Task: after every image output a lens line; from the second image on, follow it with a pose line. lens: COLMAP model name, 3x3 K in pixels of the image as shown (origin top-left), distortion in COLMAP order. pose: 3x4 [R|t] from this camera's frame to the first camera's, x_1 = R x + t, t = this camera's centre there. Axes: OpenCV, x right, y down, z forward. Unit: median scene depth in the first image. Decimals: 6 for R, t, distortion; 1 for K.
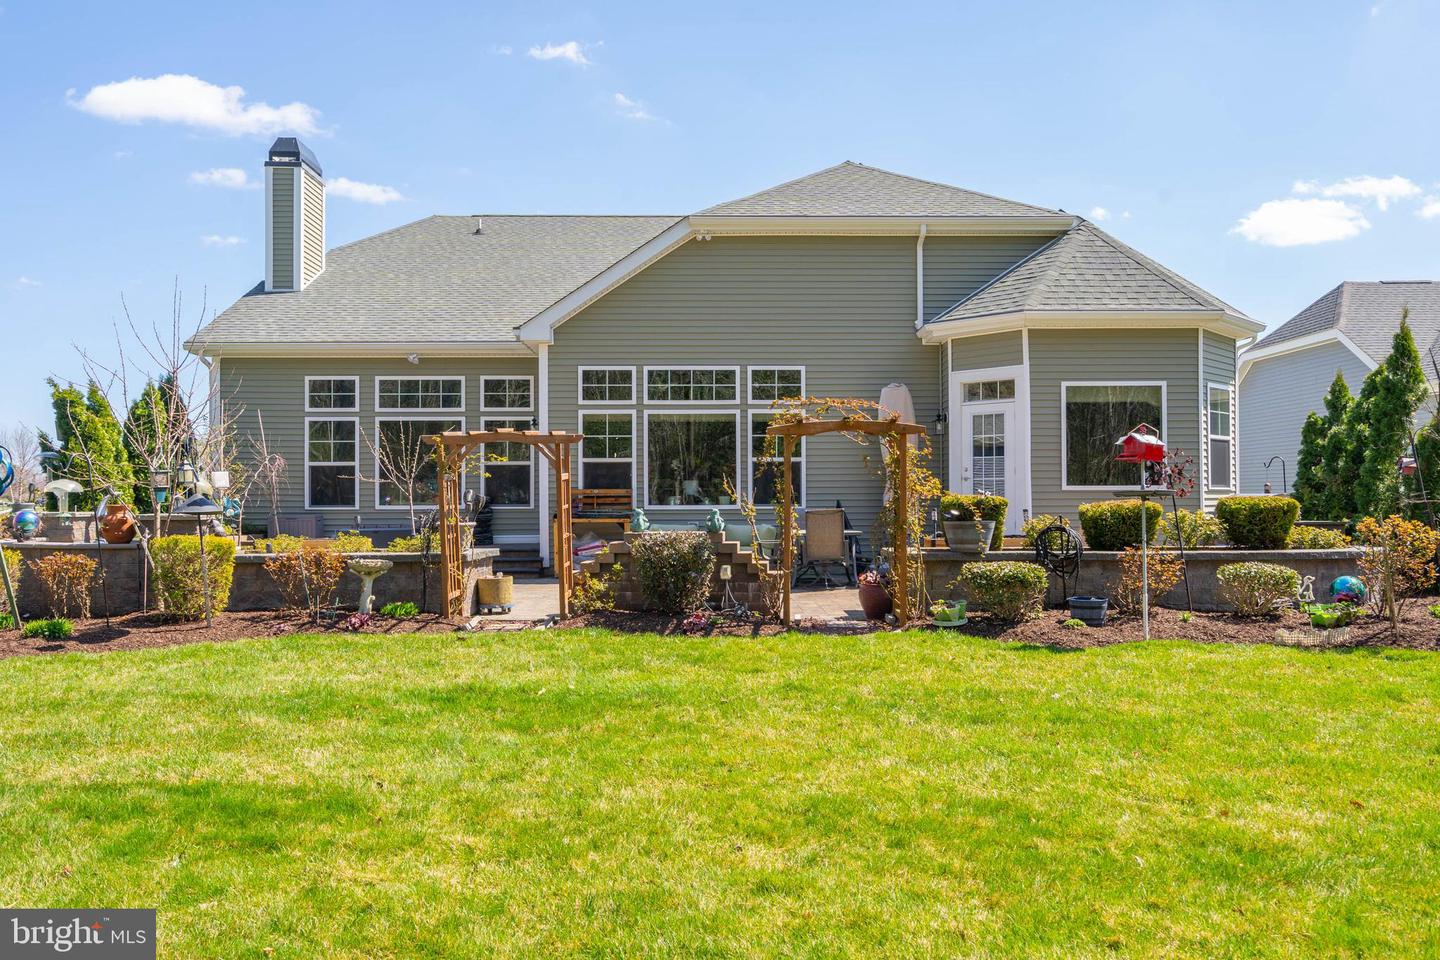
lens RADIAL K [[1120.3, 0, 720.0], [0, 1120.3, 480.0], [0, 0, 1]] dist [-0.004999, -0.001445]
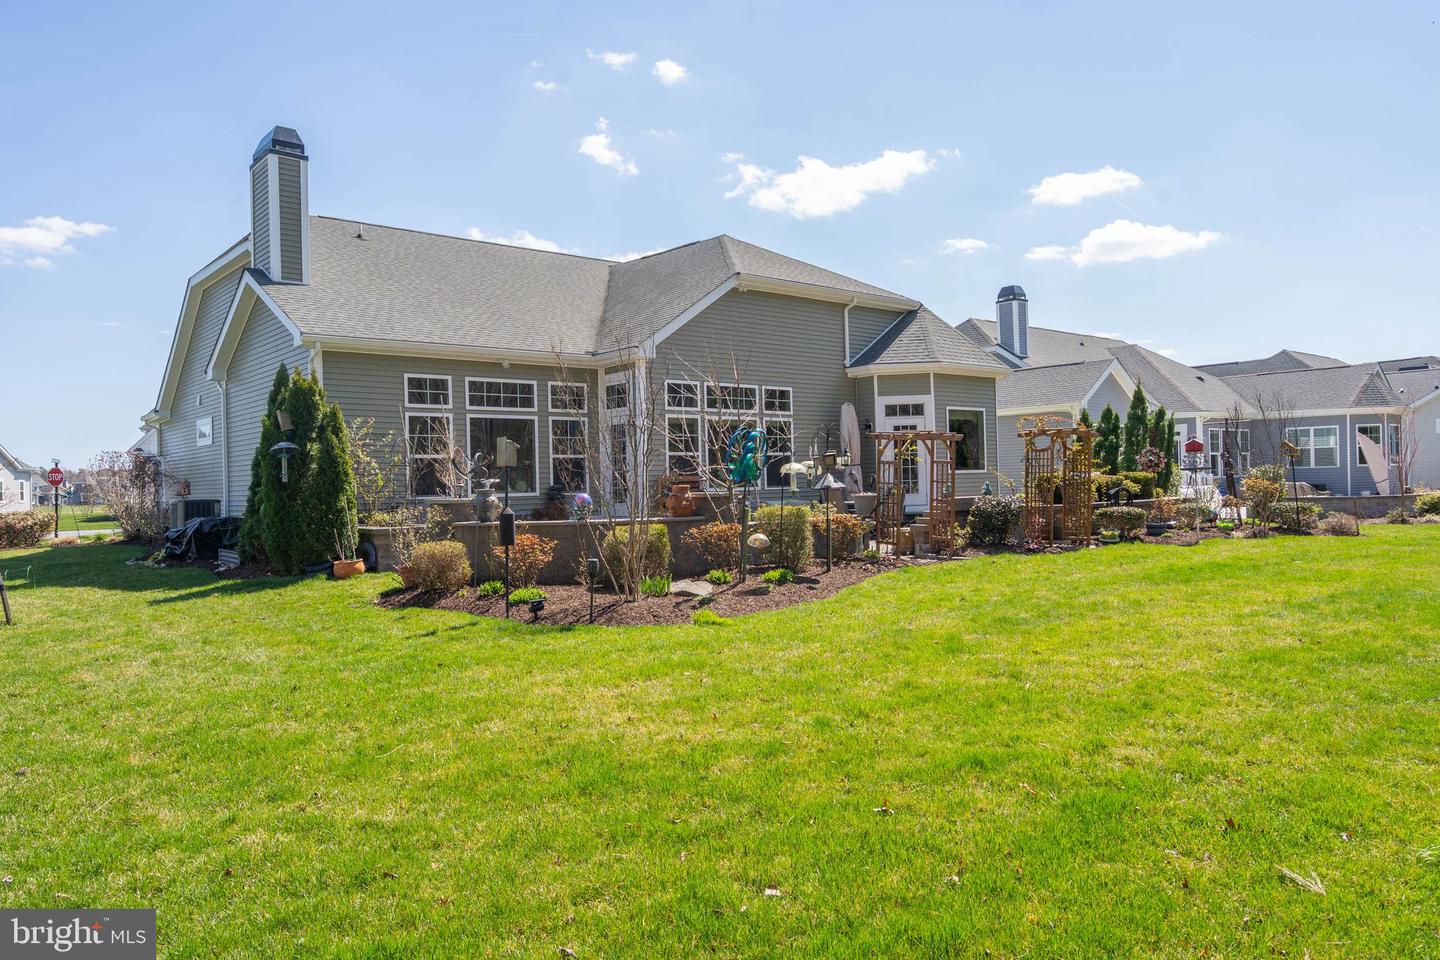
lens RADIAL K [[980.4, 0, 720.0], [0, 980.4, 480.0], [0, 0, 1]] dist [0.007056, 0.000640]
pose [[0.768531, -0.014753, 0.639642, -0.790938], [0.008170, 0.999879, 0.013246, -0.002281], [-0.639760, -0.004954, 0.768559, 0.106164]]
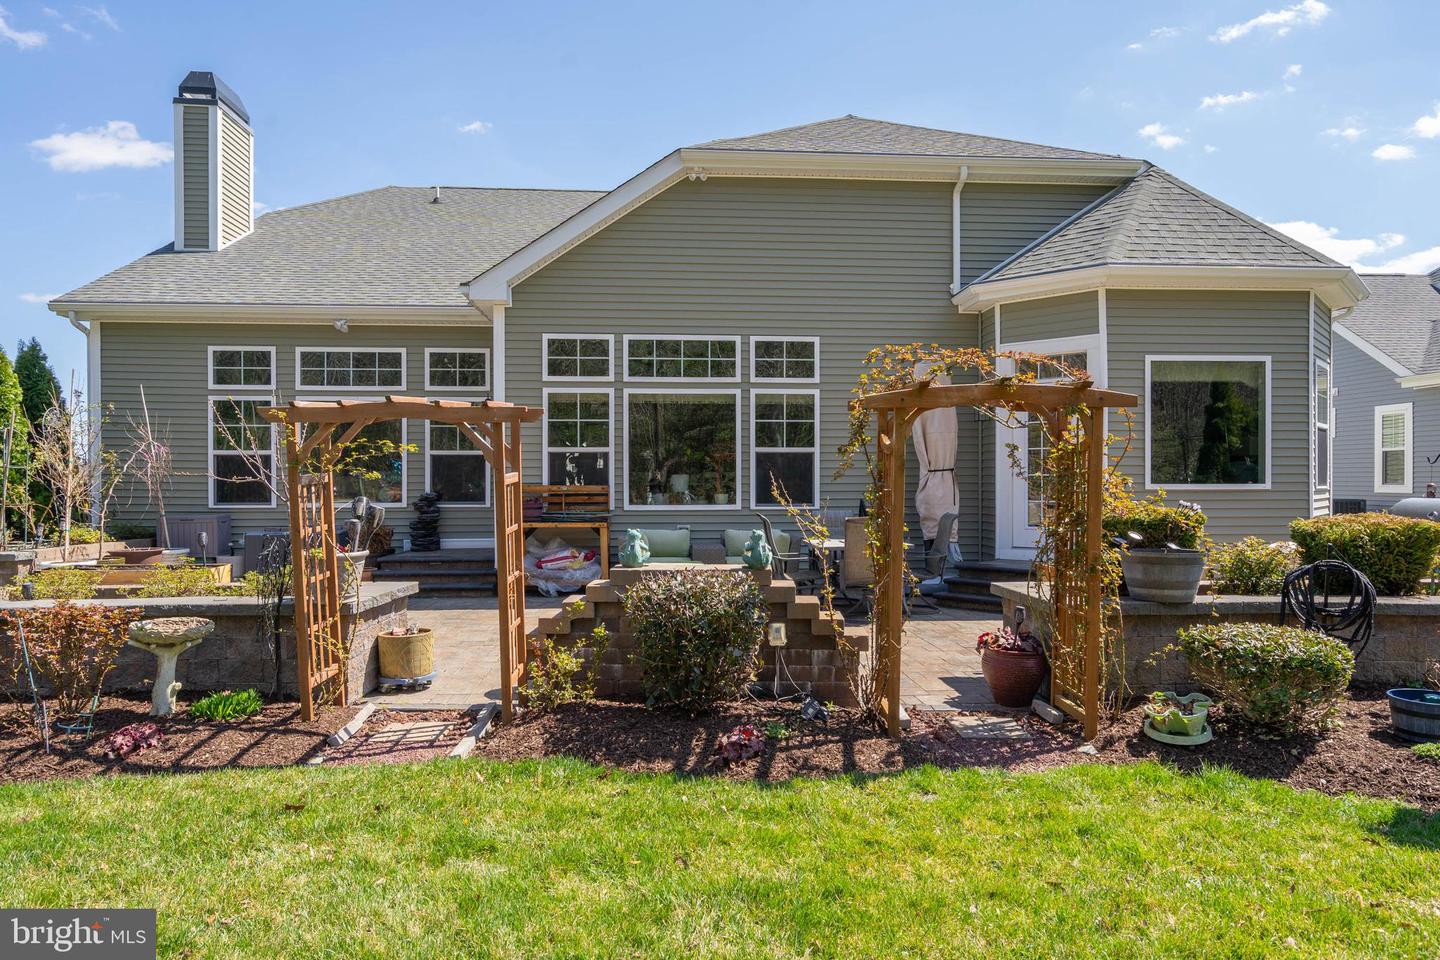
lens RADIAL K [[918.7, 0, 720.0], [0, 918.7, 480.0], [0, 0, 1]] dist [0.000843, 0.002811]
pose [[0.998354, 0.002619, 0.057290, -0.035978], [-0.003512, 0.999874, 0.015507, -0.006484], [-0.057242, -0.015683, 0.998237, 0.326086]]
